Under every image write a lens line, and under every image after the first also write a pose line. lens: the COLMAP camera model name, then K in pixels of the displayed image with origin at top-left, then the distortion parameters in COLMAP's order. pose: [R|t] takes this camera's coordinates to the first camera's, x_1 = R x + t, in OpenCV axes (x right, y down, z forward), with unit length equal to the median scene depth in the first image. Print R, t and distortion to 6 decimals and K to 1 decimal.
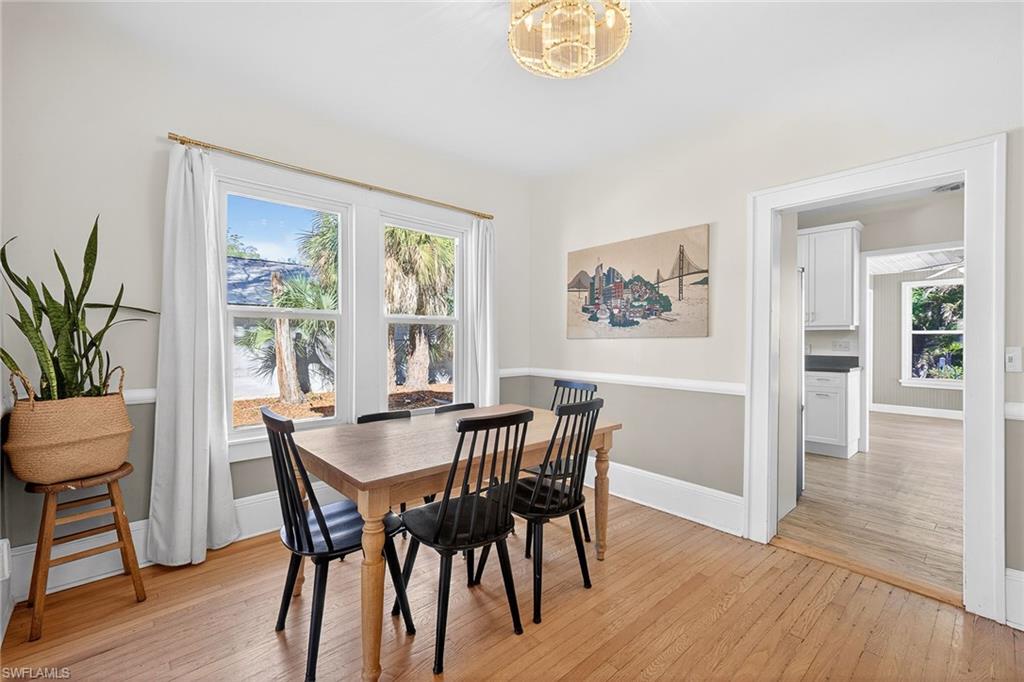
lens RADIAL K [[427.4, 0, 514.4], [0, 427.4, 340.2], [0, 0, 1]] dist [-0.001050, -0.000461]
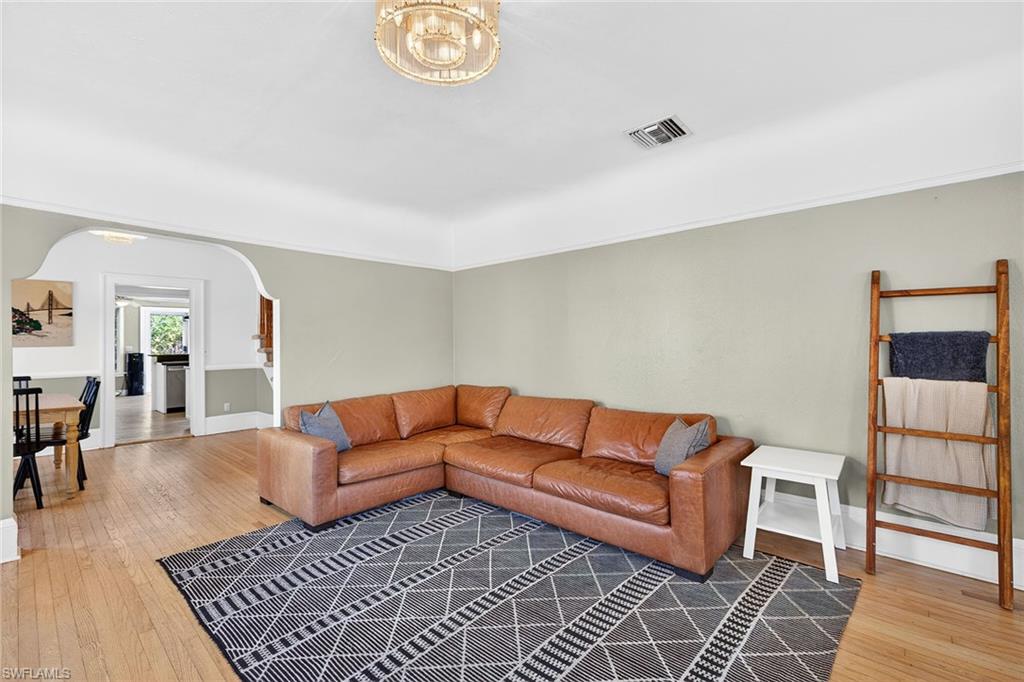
lens RADIAL K [[458.2, 0, 512.9], [0, 458.2, 339.5], [0, 0, 1]] dist [-0.001578, 0.000003]
pose [[-0.110877, 0.001913, 0.993832, -1.256698], [0.009667, 0.999953, -0.000846, -0.012451], [-0.993787, 0.009514, -0.110890, -0.459780]]
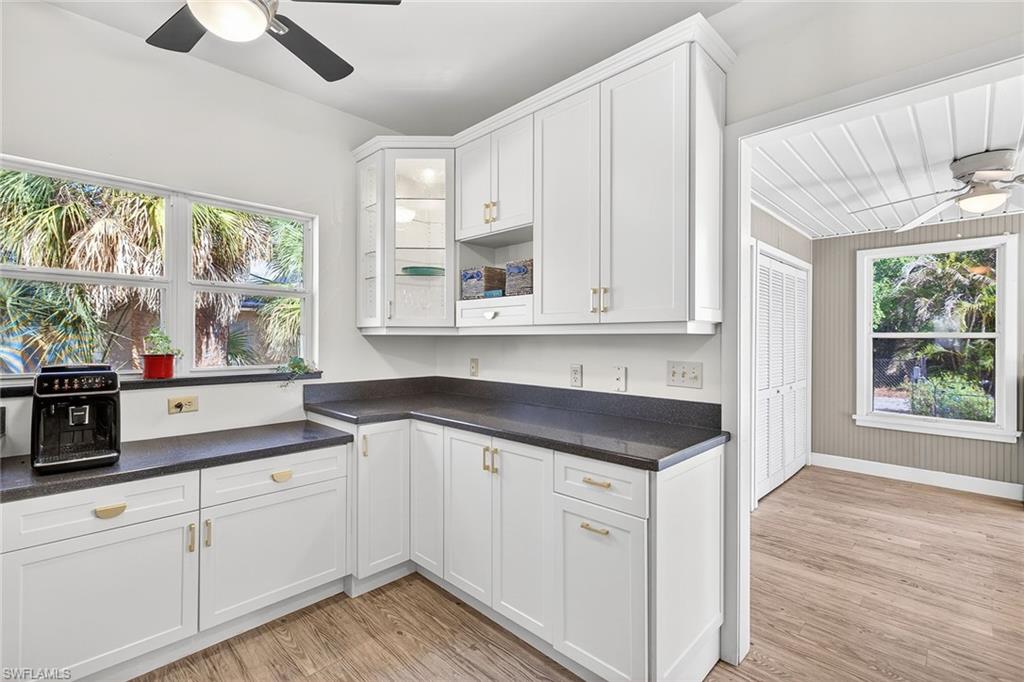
lens RADIAL K [[460.0, 0, 505.1], [0, 460.0, 339.4], [0, 0, 1]] dist [0.013758, 0.000031]
pose [[0.997821, -0.000562, 0.065975, 0.366182], [0.000747, 0.999996, -0.002778, -0.011231], [-0.065973, 0.002821, 0.997817, 0.376594]]
